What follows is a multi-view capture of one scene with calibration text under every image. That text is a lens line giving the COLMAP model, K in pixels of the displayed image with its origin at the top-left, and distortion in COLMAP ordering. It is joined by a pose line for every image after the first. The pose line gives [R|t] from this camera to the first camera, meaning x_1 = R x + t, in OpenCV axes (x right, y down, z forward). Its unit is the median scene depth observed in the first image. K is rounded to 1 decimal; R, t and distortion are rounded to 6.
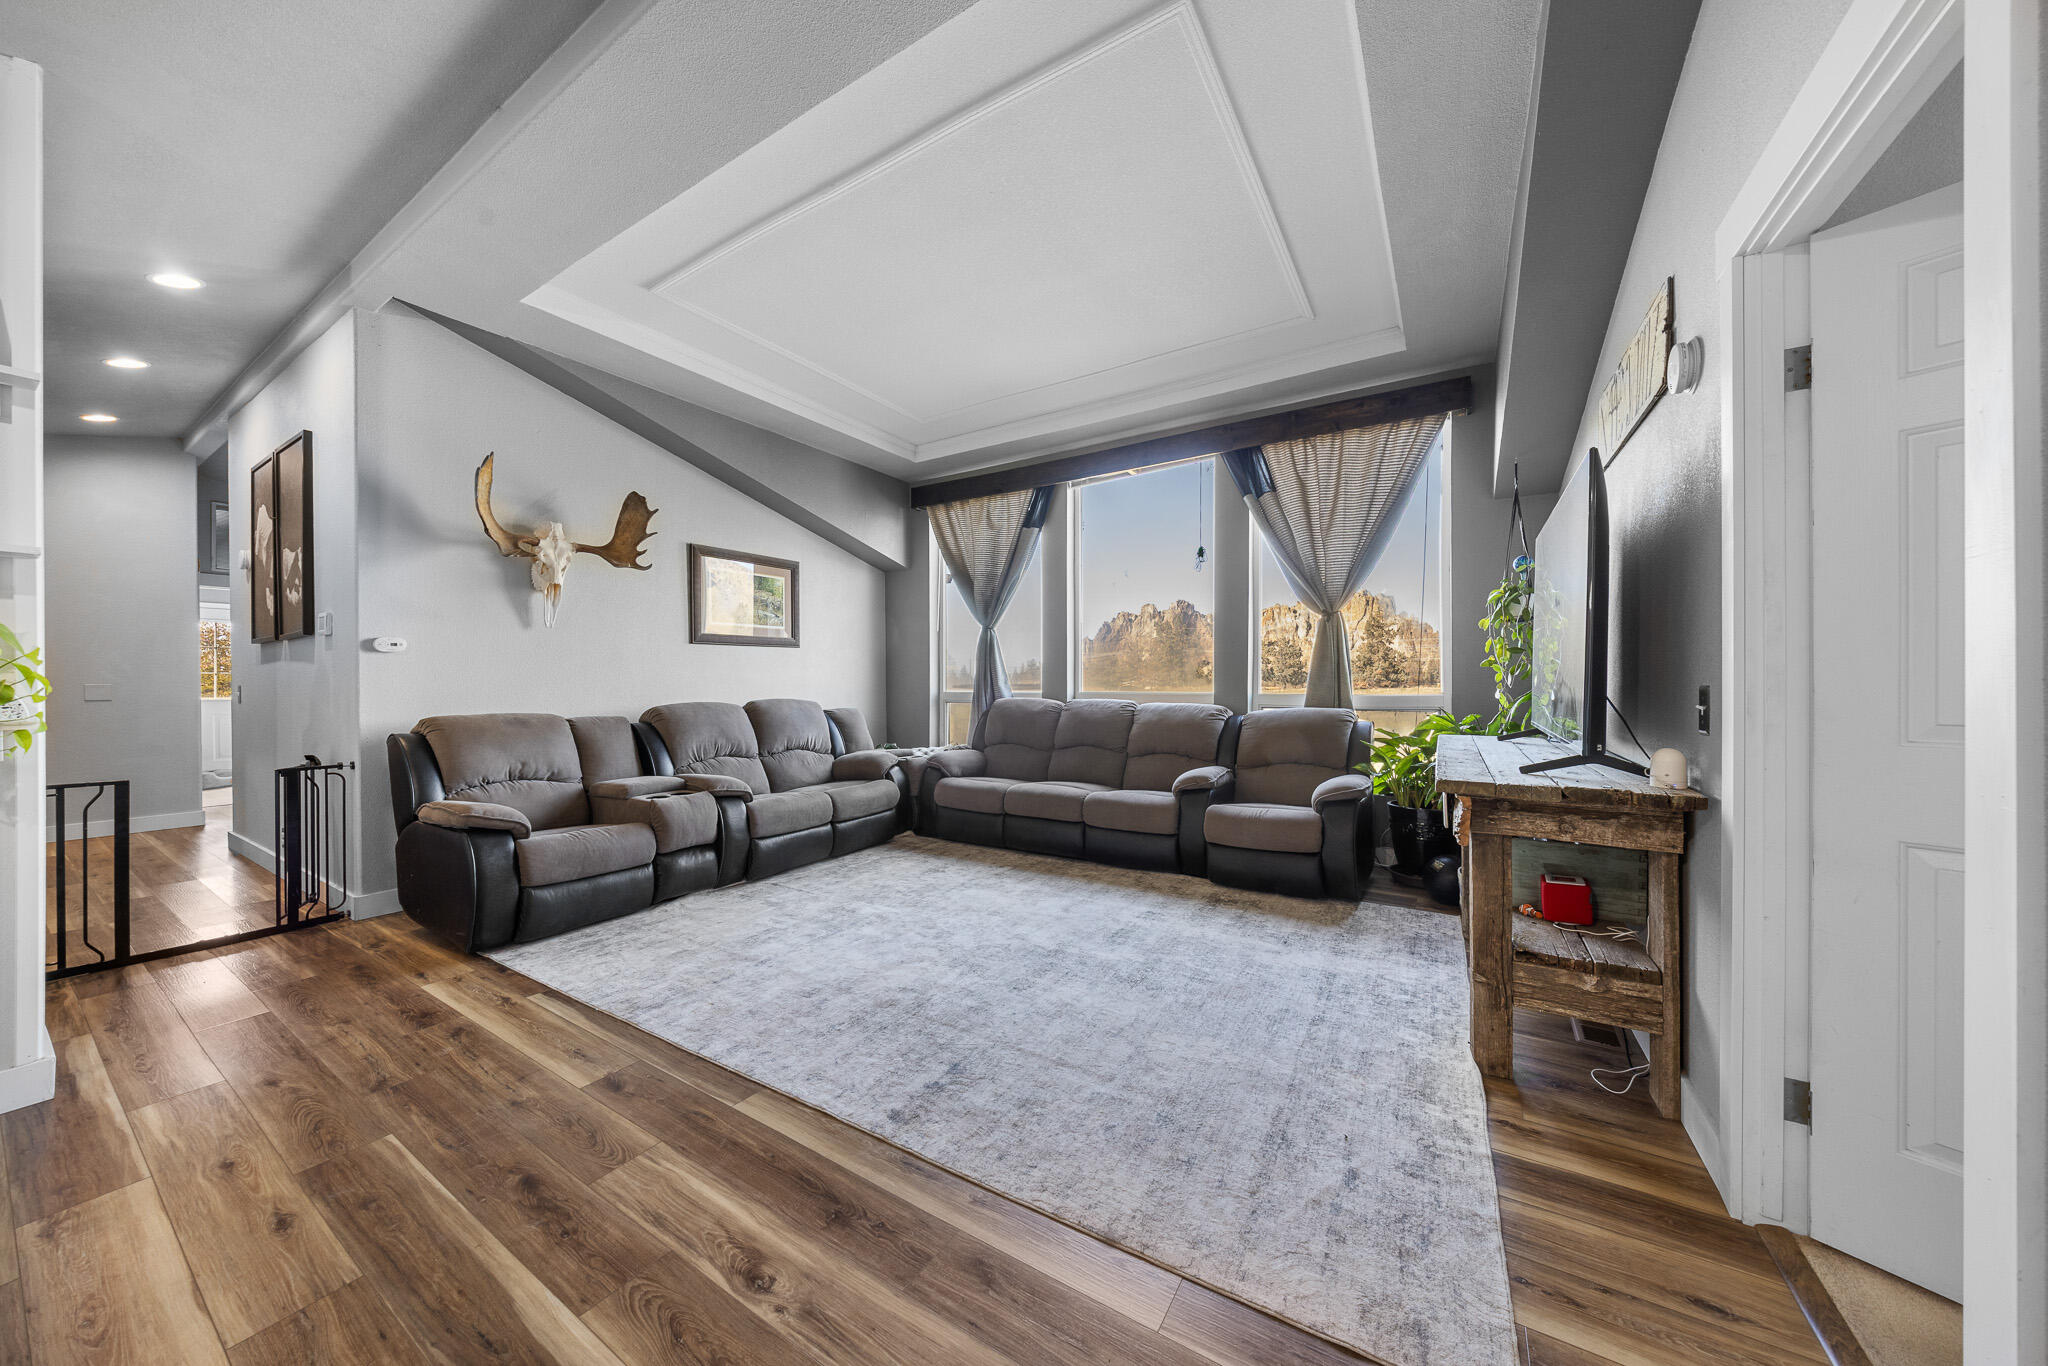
lens RADIAL K [[680.0, 0, 1021.0], [0, 680.0, 690.8], [0, 0, 1]] dist [-0.004232, -0.000540]
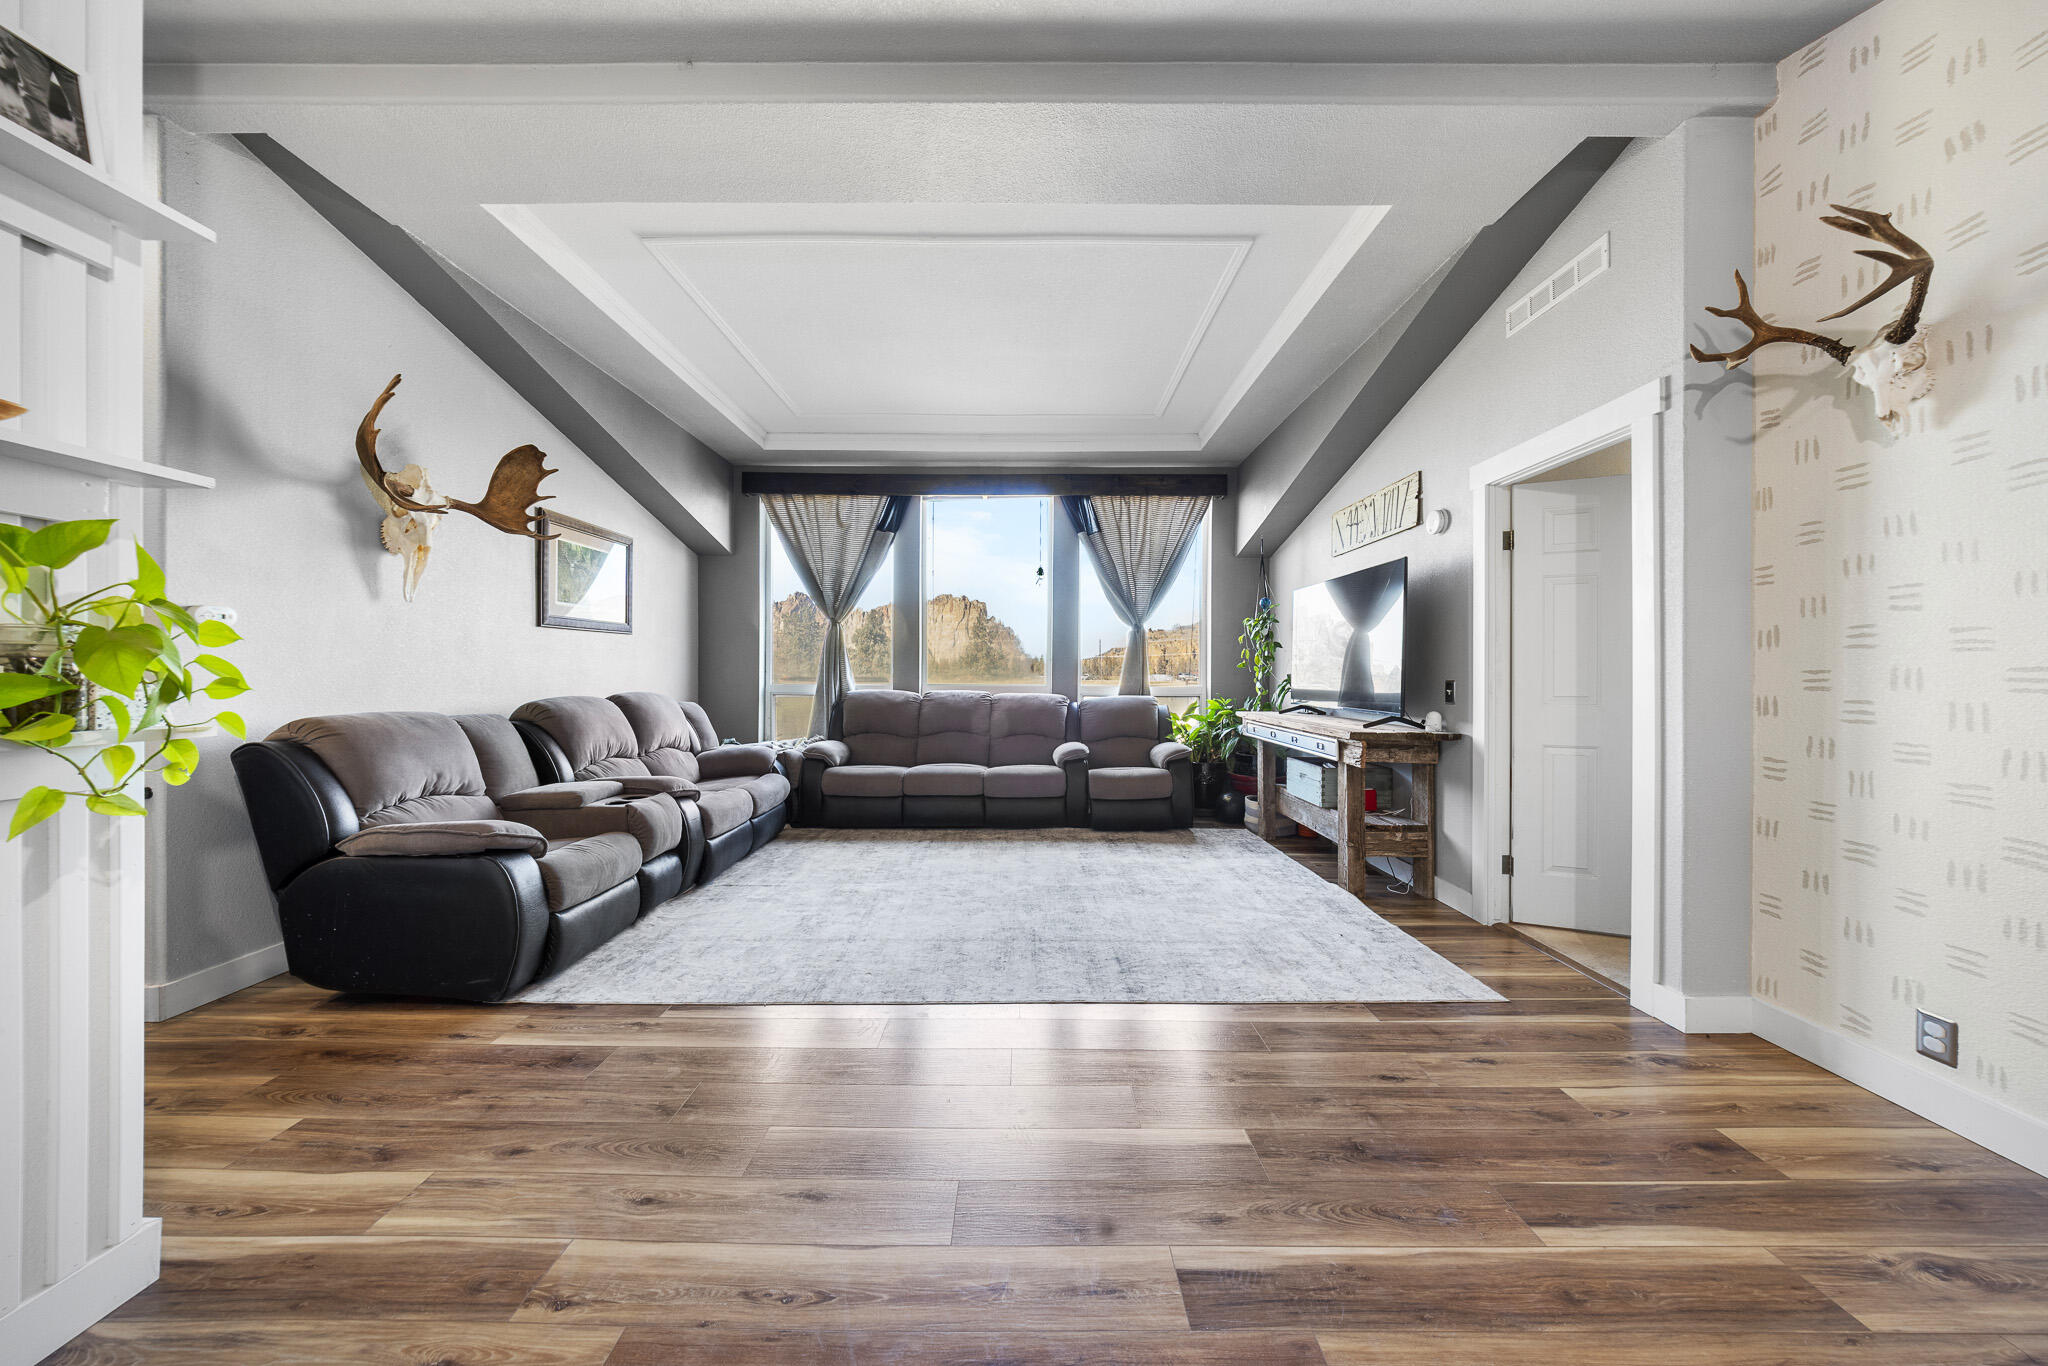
lens RADIAL K [[680.0, 0, 999.4], [0, 680.0, 681.9], [0, 0, 1]] dist [-0.004232, -0.000540]
pose [[0.850336, 0.001577, 0.526237, -0.505386], [-0.000145, 0.999996, -0.002763, 0.001128], [-0.526240, 0.002273, 0.850333, -0.014394]]
